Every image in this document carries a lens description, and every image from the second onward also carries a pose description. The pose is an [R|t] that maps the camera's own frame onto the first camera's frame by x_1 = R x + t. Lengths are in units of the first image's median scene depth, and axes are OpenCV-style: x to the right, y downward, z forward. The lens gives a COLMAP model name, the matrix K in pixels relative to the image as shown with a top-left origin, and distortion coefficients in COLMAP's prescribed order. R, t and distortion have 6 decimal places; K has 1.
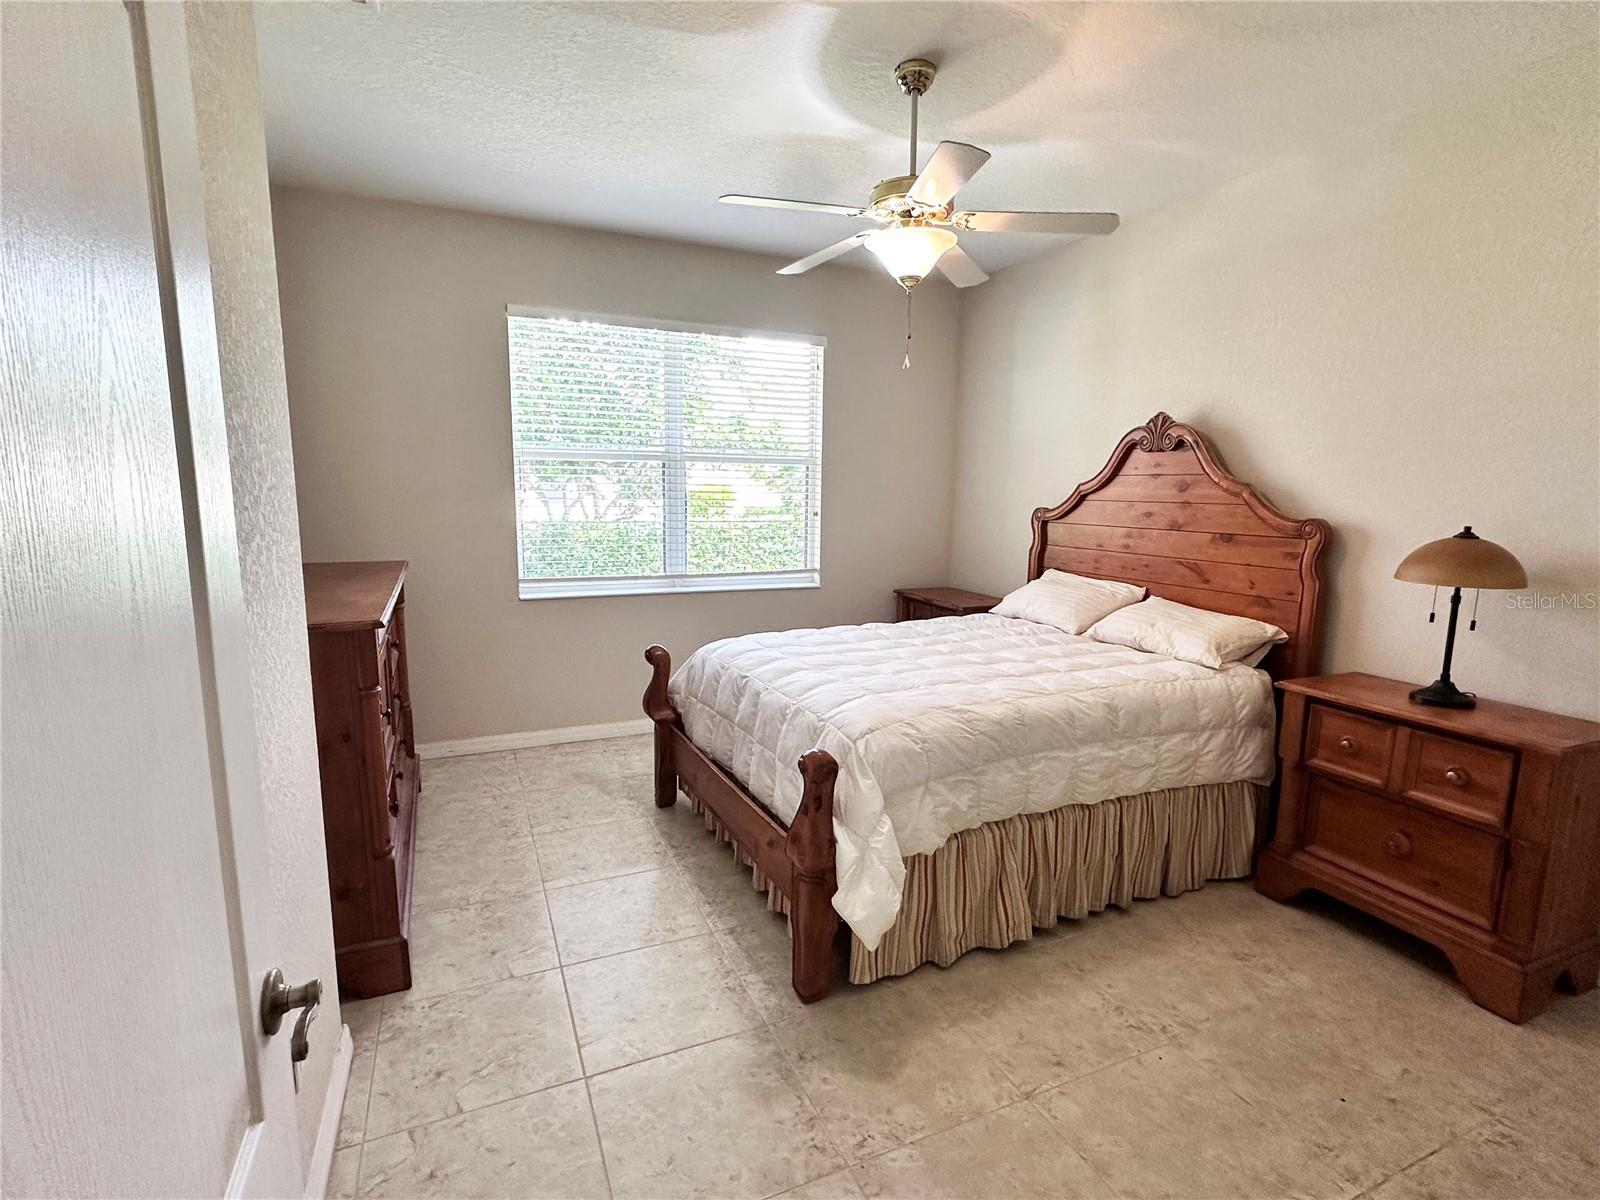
lens RADIAL K [[761.7, 0, 794.8], [0, 761.7, 593.8], [0, 0, 1]] dist [-0.002346, 0.000019]
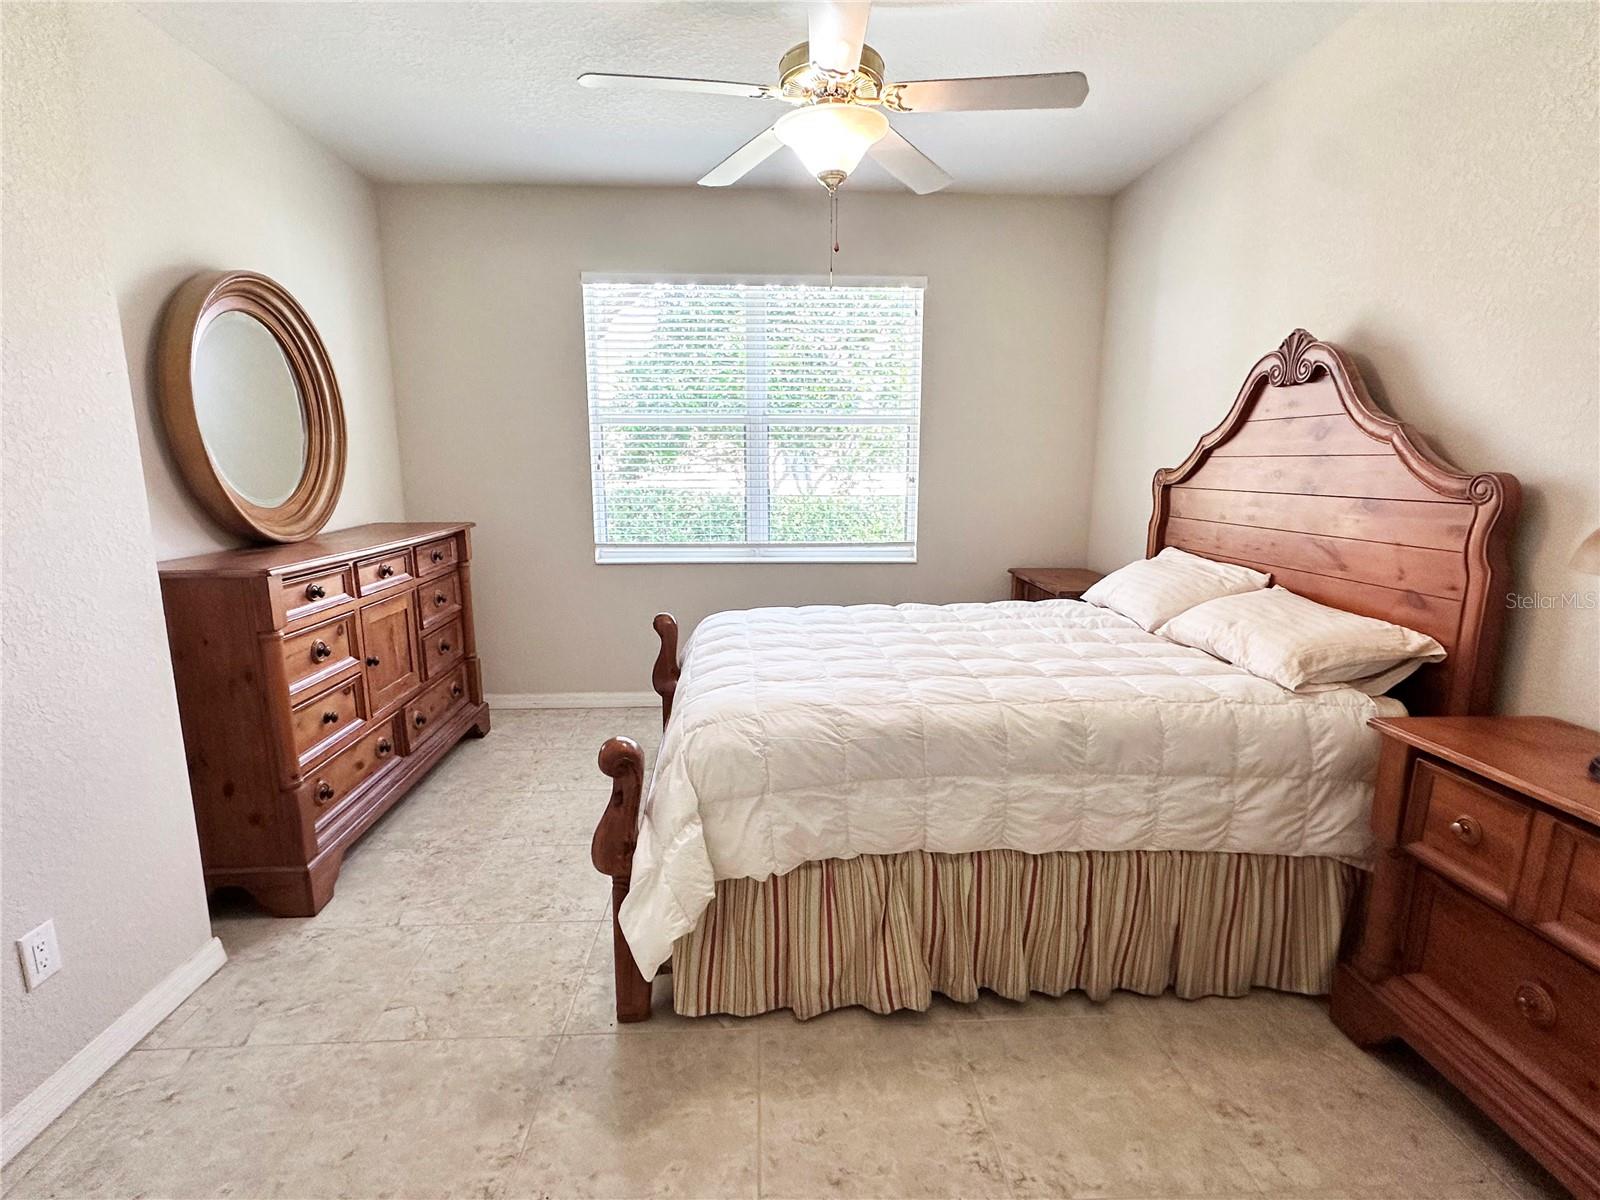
lens RADIAL K [[761.7, 0, 797.9], [0, 761.7, 595.3], [0, 0, 1]] dist [-0.002346, 0.000019]
pose [[0.933916, 0.048526, -0.354185, 0.399953], [-0.037555, 0.998580, 0.037787, 0.002419], [0.355516, -0.021988, 0.934412, 0.208983]]
